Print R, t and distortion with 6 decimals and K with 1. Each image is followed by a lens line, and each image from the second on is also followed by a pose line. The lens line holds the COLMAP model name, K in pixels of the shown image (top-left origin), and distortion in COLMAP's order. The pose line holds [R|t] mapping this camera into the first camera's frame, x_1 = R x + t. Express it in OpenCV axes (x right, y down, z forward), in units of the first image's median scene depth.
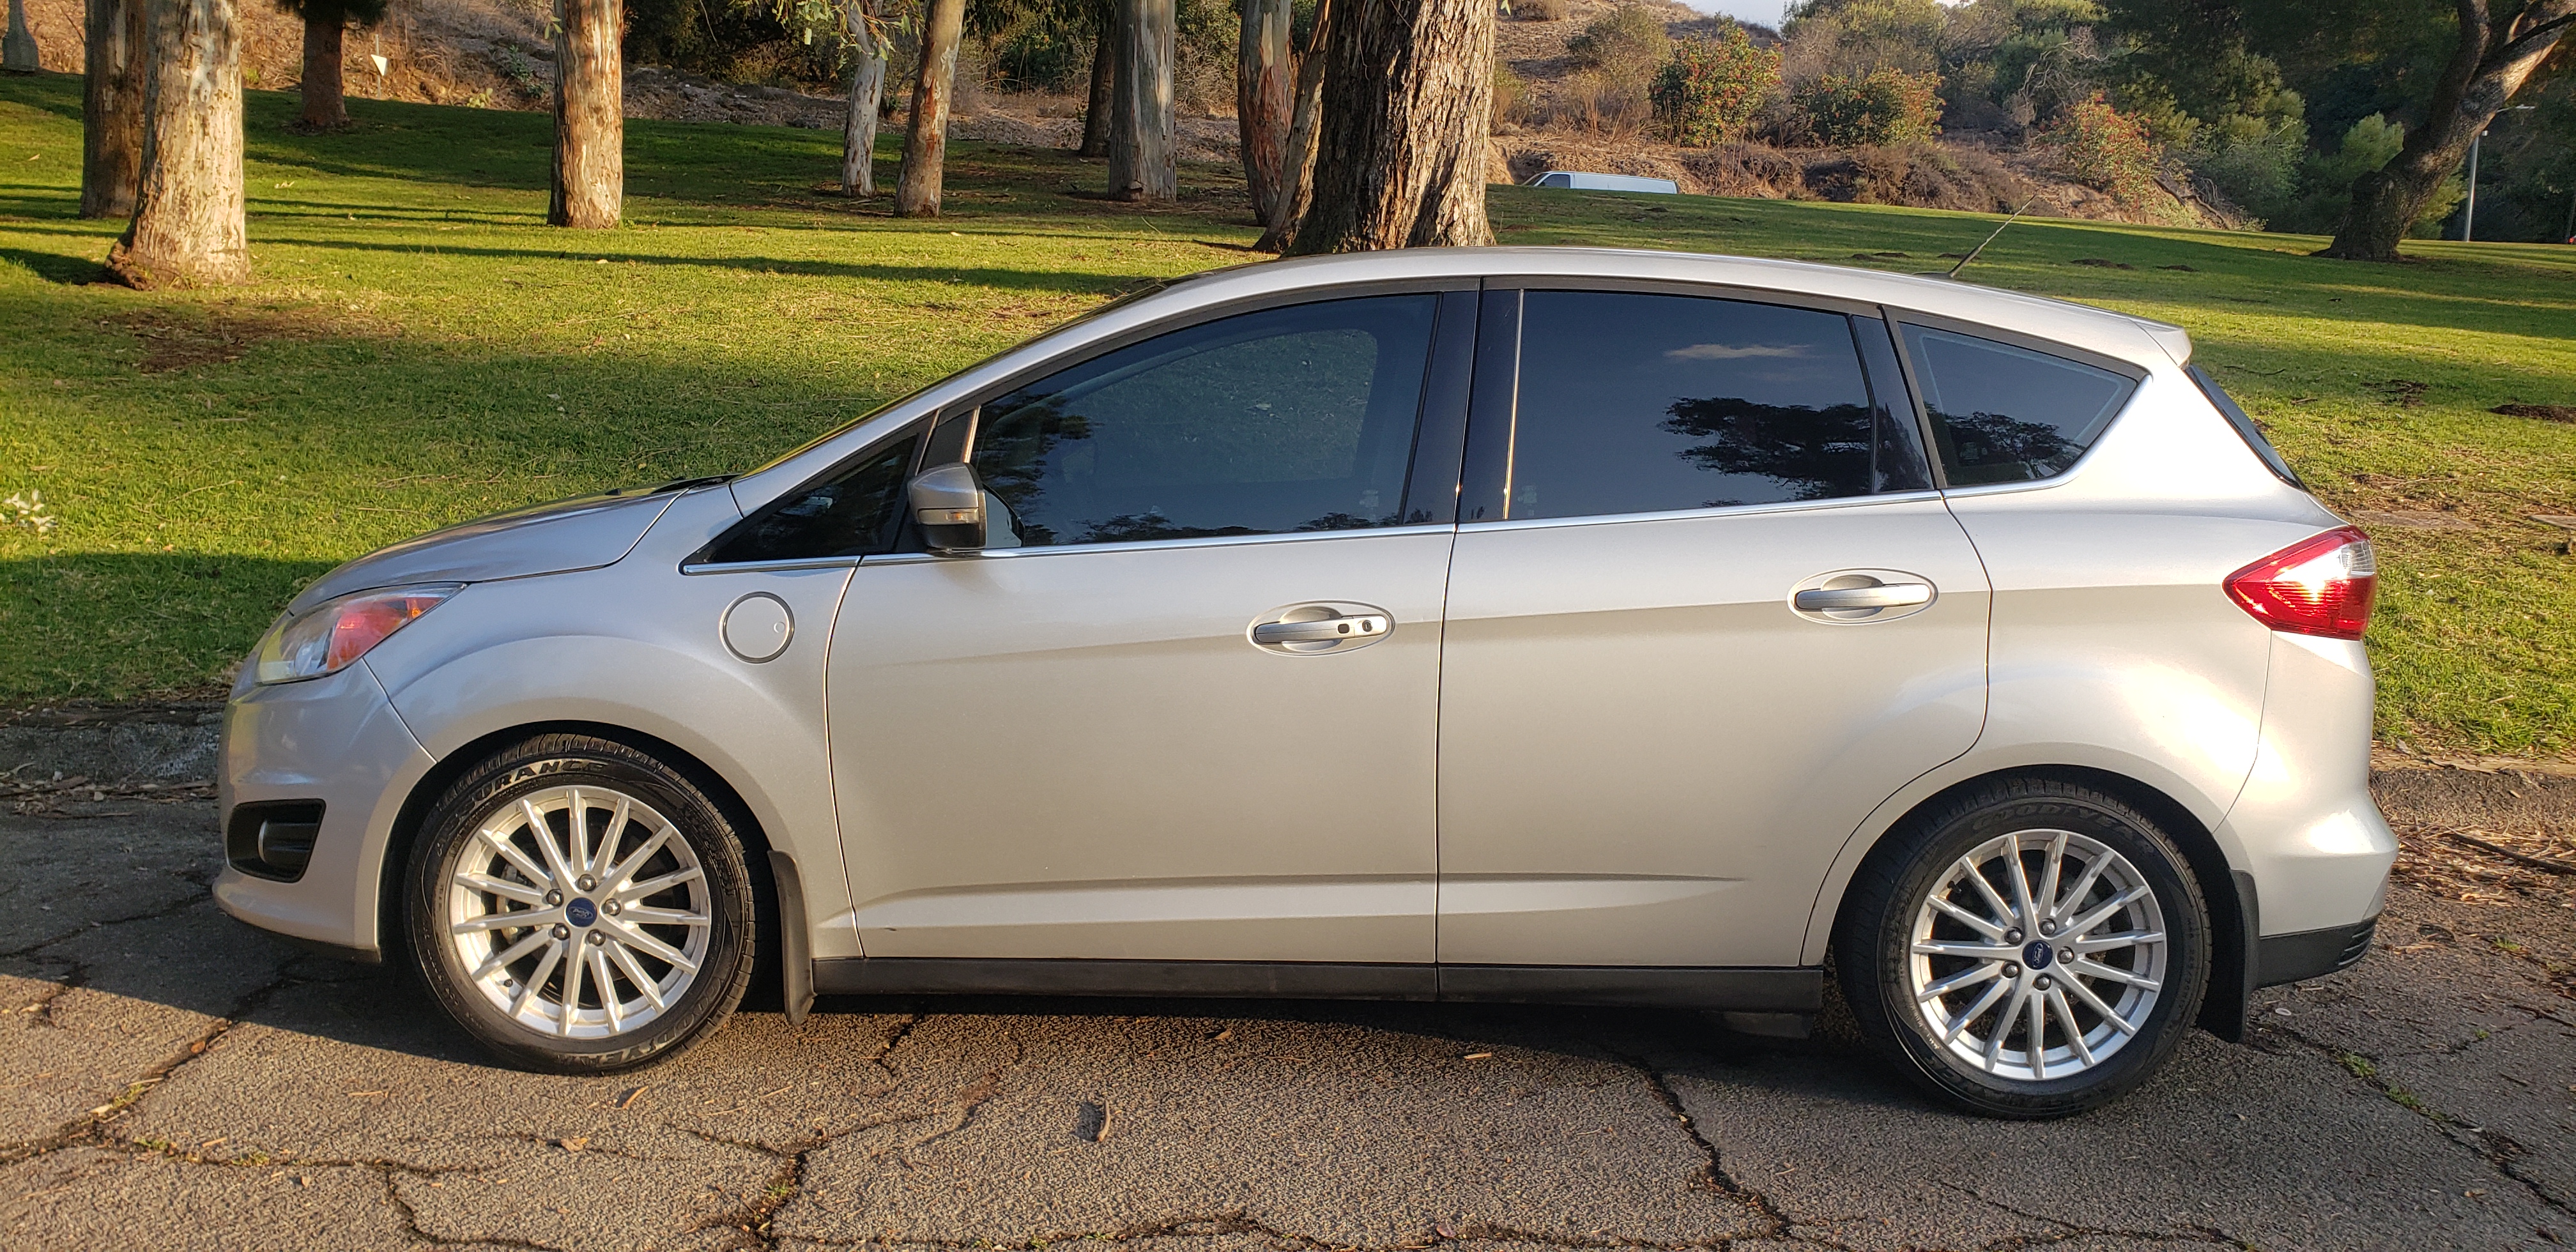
lens RADIAL K [[1966.7, 0, 1276.0], [0, 1966.7, 613.4], [0, 0, 1]] dist [0.027642, -0.007932]
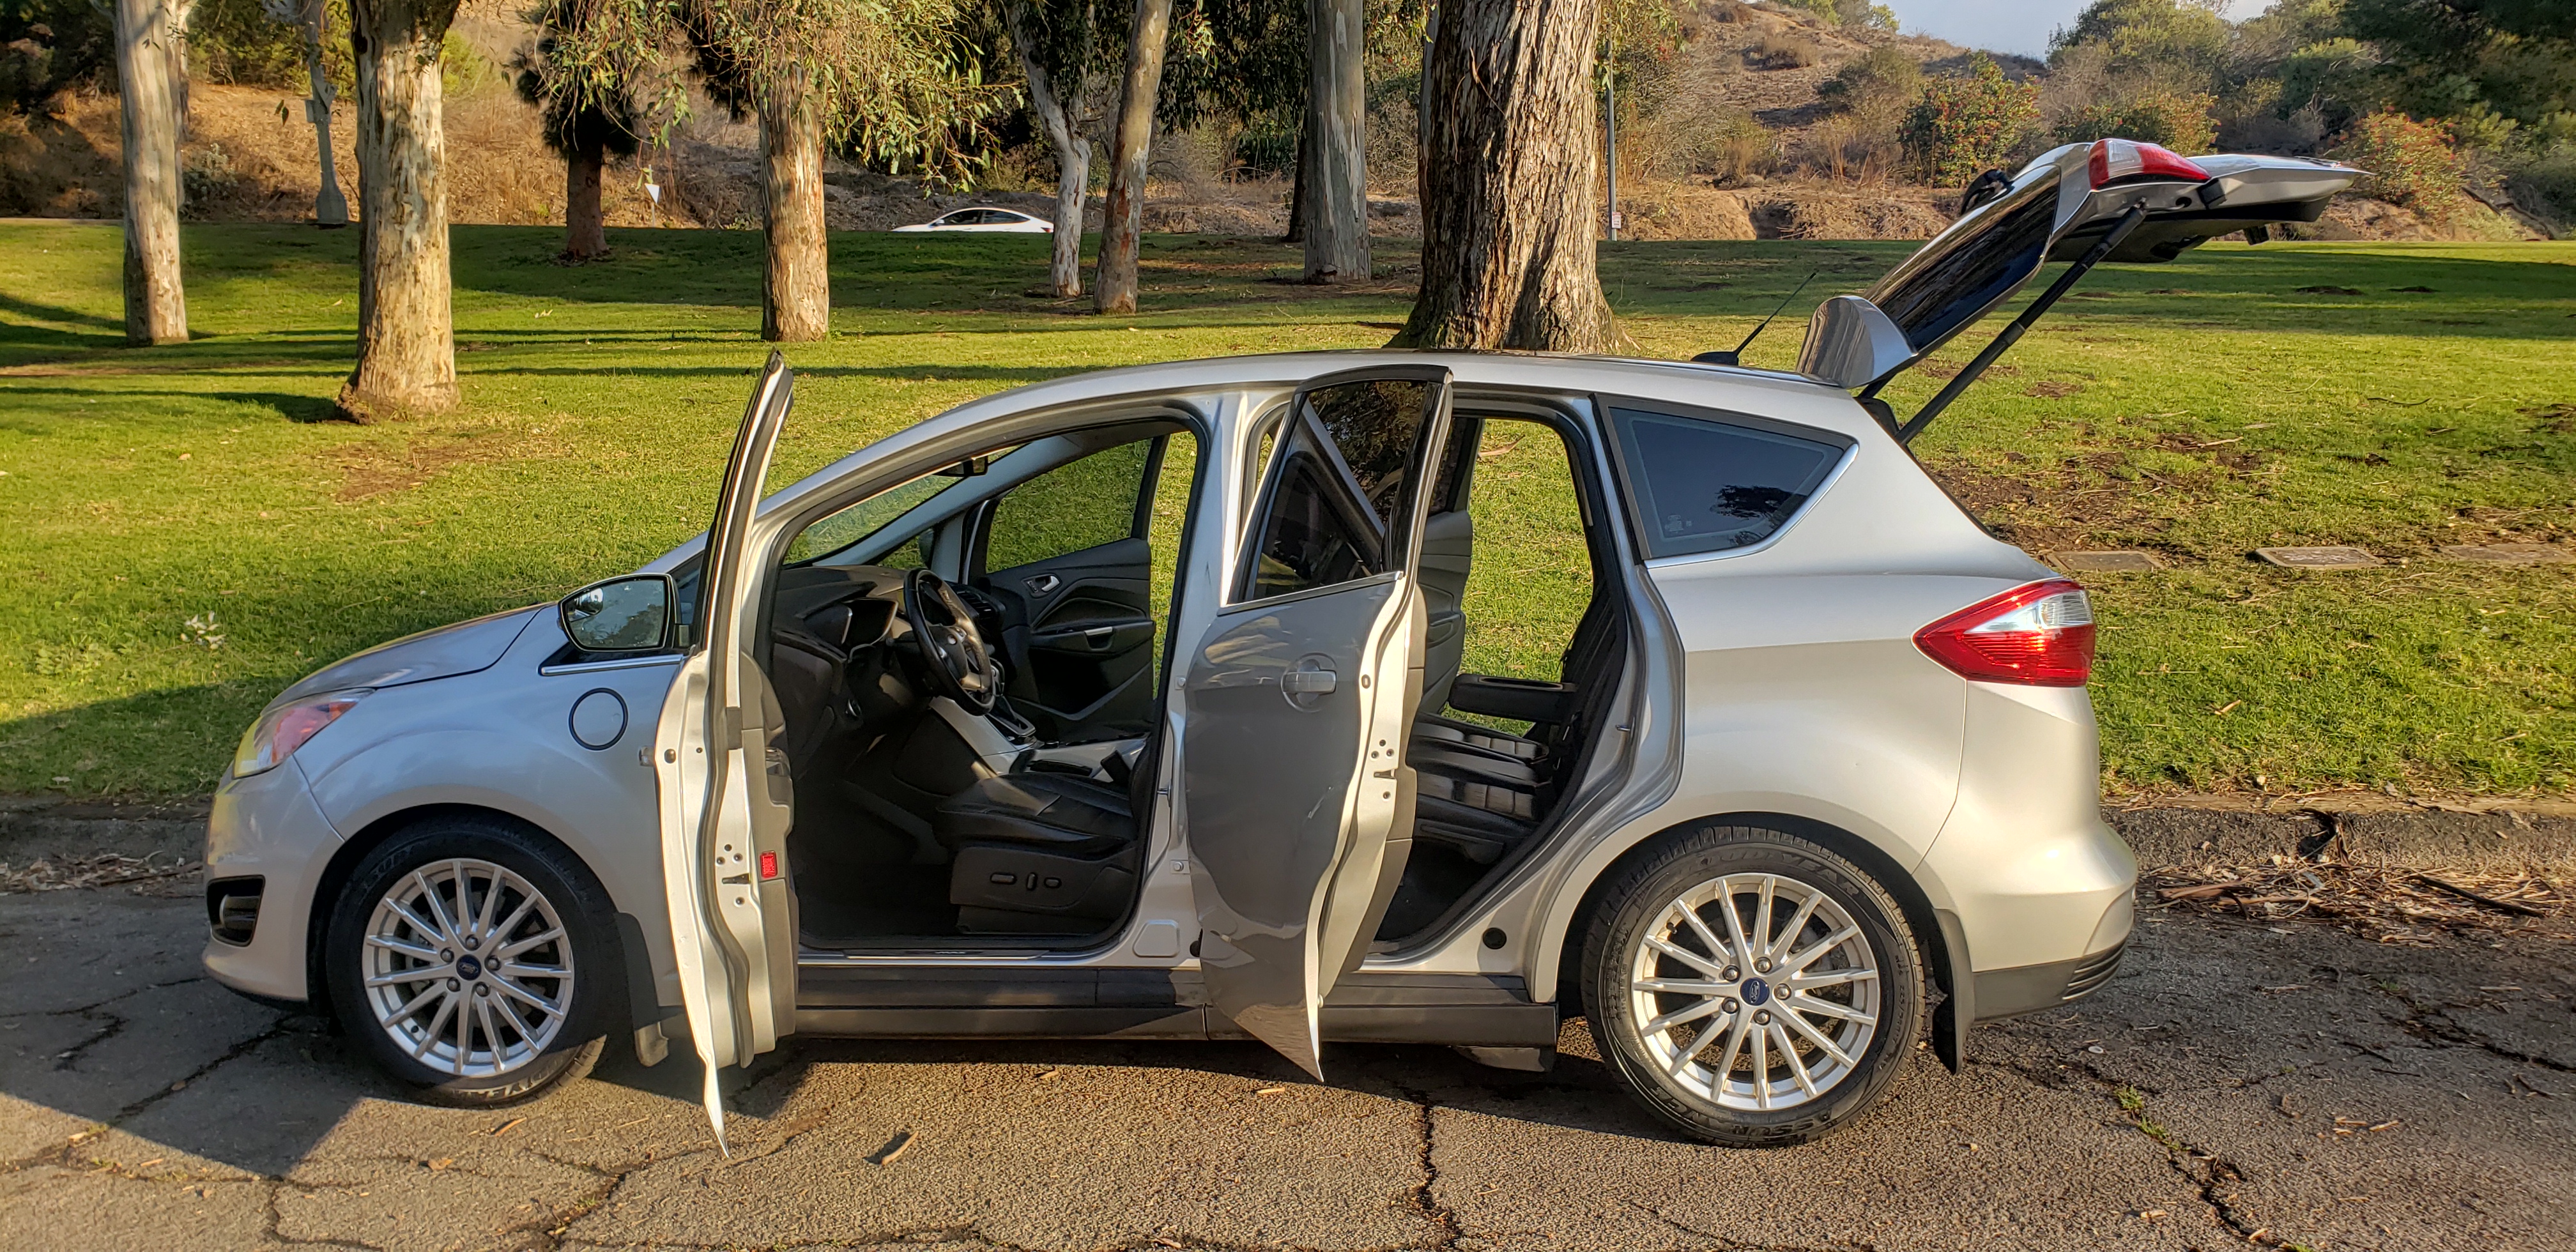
lens RADIAL K [[1966.7, 0, 1274.6], [0, 1966.7, 638.1], [0, 0, 1]] dist [0.027642, -0.007932]
pose [[0.990414, -0.033536, -0.133999, 0.099539], [0.030336, 0.999205, -0.025849, 0.000668], [0.134759, 0.021536, 0.990644, -0.033438]]
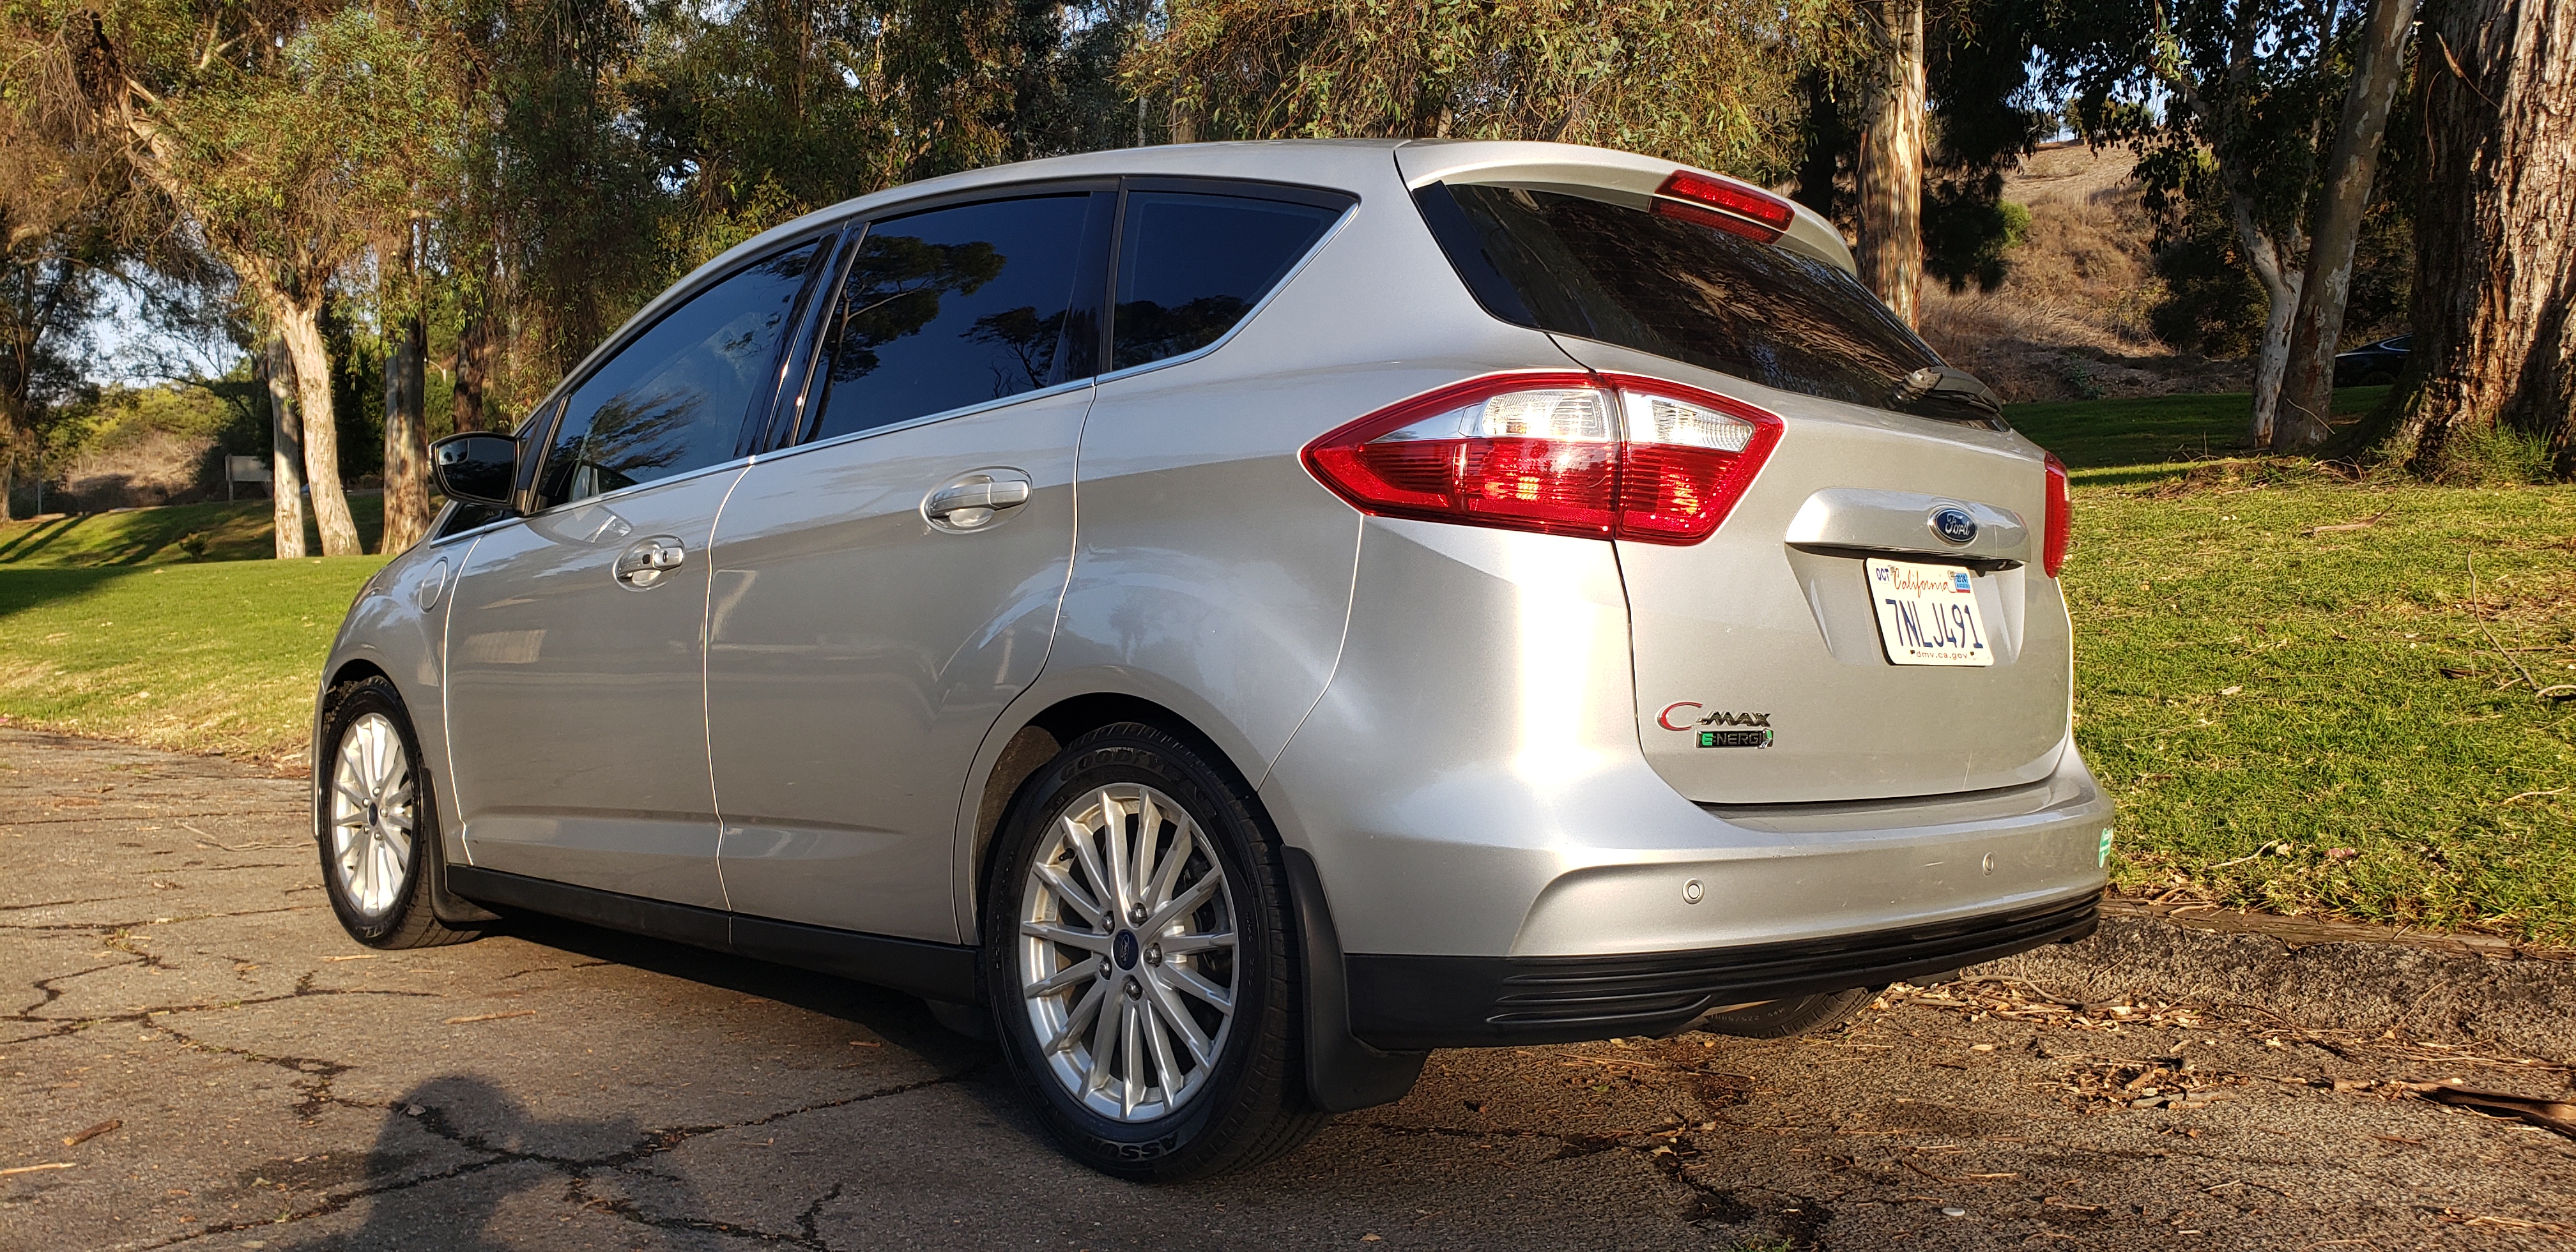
lens RADIAL K [[1966.7, 0, 1292.3], [0, 1966.7, 614.0], [0, 0, 1]] dist [0.027642, -0.007932]
pose [[0.712517, -0.033655, -0.700847, 0.347617], [-0.076209, 0.989228, -0.124982, 0.048169], [0.697503, 0.142463, 0.702277, 0.175813]]
